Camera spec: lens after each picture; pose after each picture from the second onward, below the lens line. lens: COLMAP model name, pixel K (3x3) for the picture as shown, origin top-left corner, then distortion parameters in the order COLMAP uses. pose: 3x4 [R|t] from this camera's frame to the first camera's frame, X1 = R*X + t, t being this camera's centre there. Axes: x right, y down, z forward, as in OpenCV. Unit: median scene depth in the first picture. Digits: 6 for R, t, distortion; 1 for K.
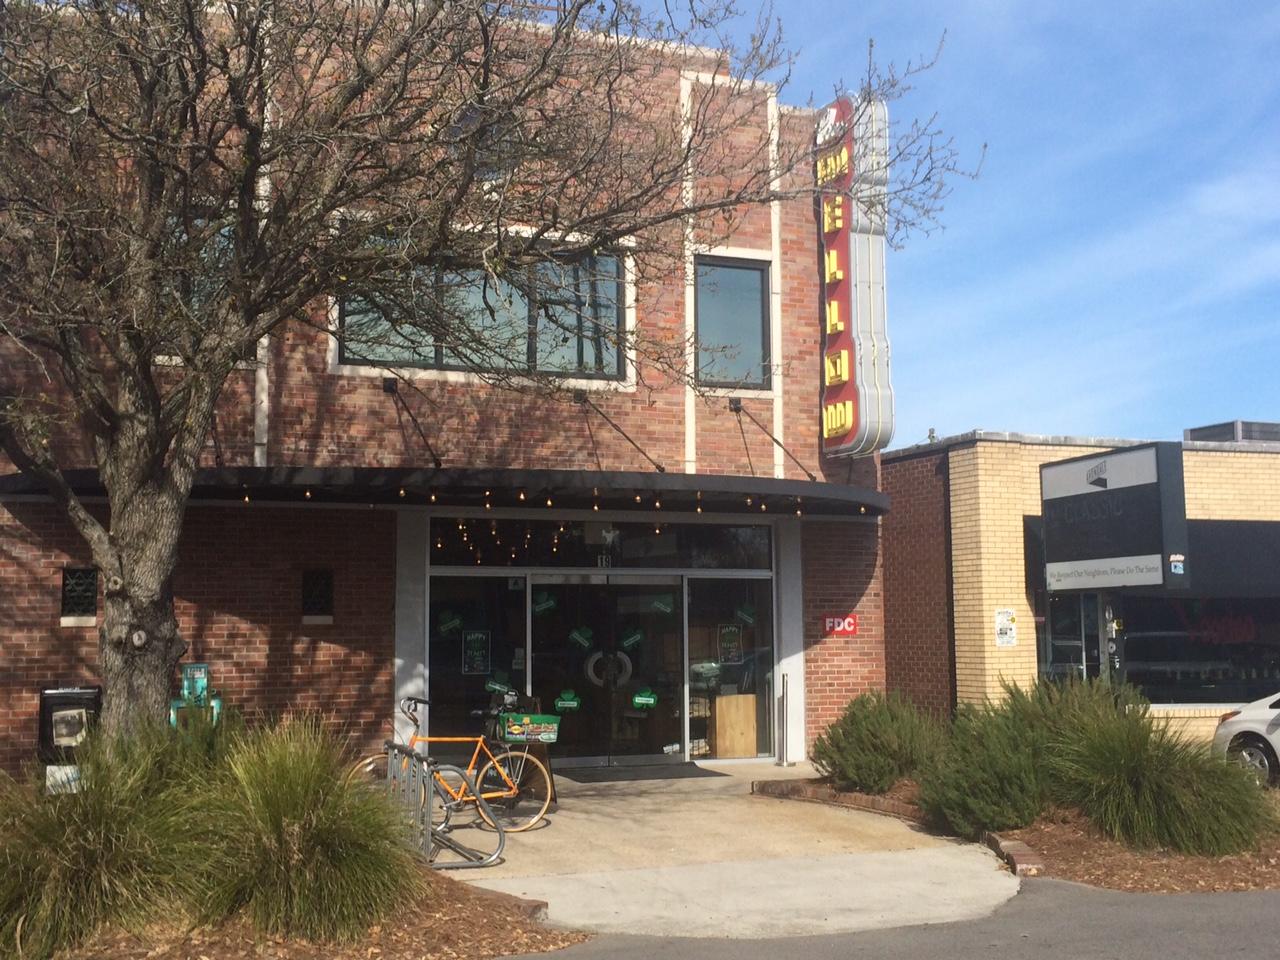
lens RADIAL K [[1533.2, 0, 639.9], [0, 1533.2, 480.0], [0, 0, 1]] dist [-0.005353, 0.000000]
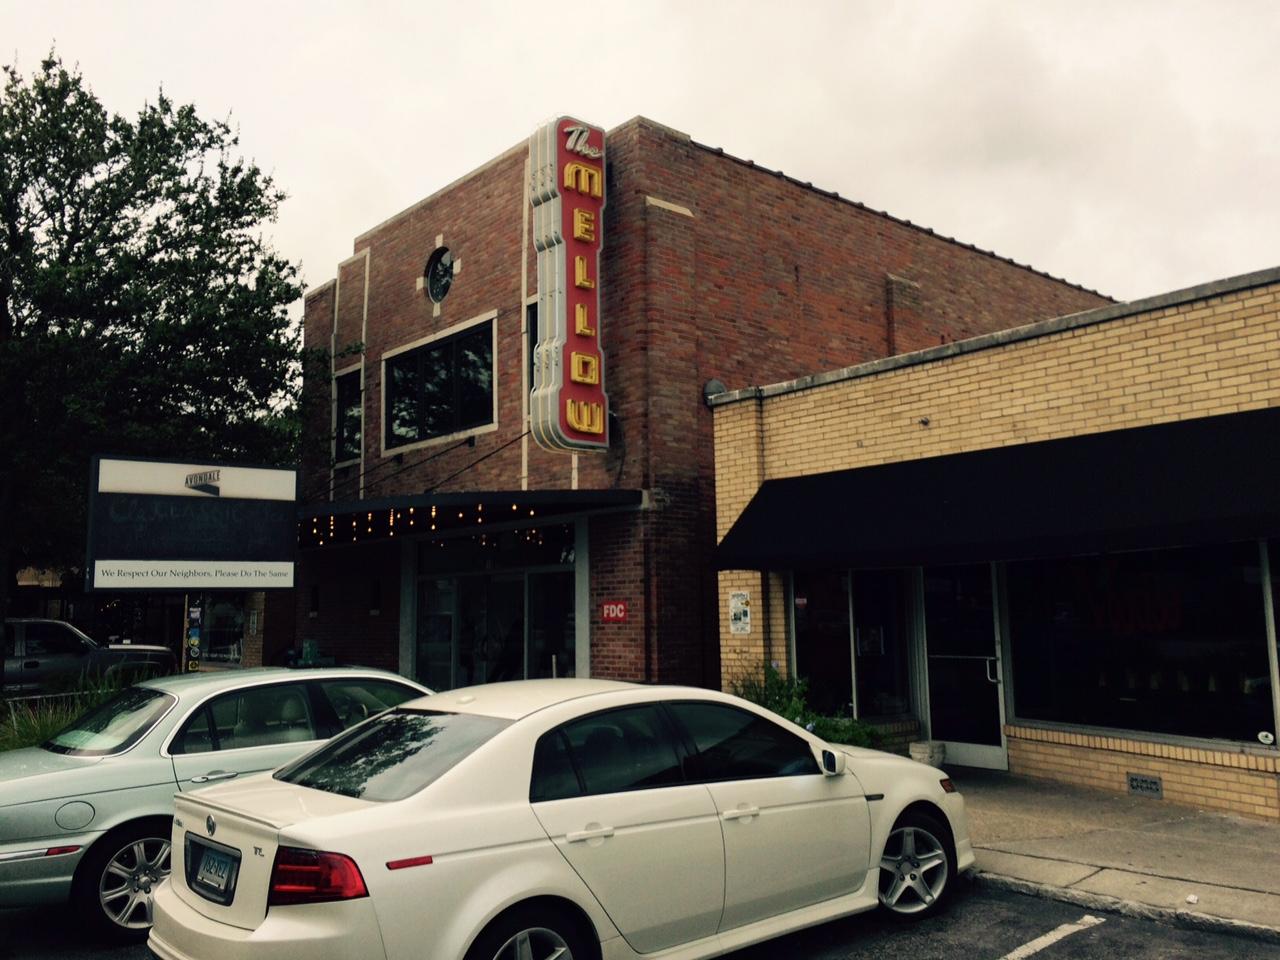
lens RADIAL K [[1081.2, 0, 640.1], [0, 1081.2, 478.8], [0, 0, 1]] dist [0.000767, -0.000184]
pose [[0.347775, -0.119022, -0.929993, 0.832269], [0.110215, 0.990222, -0.085515, 0.069639], [0.931077, -0.072759, 0.357493, 0.756667]]
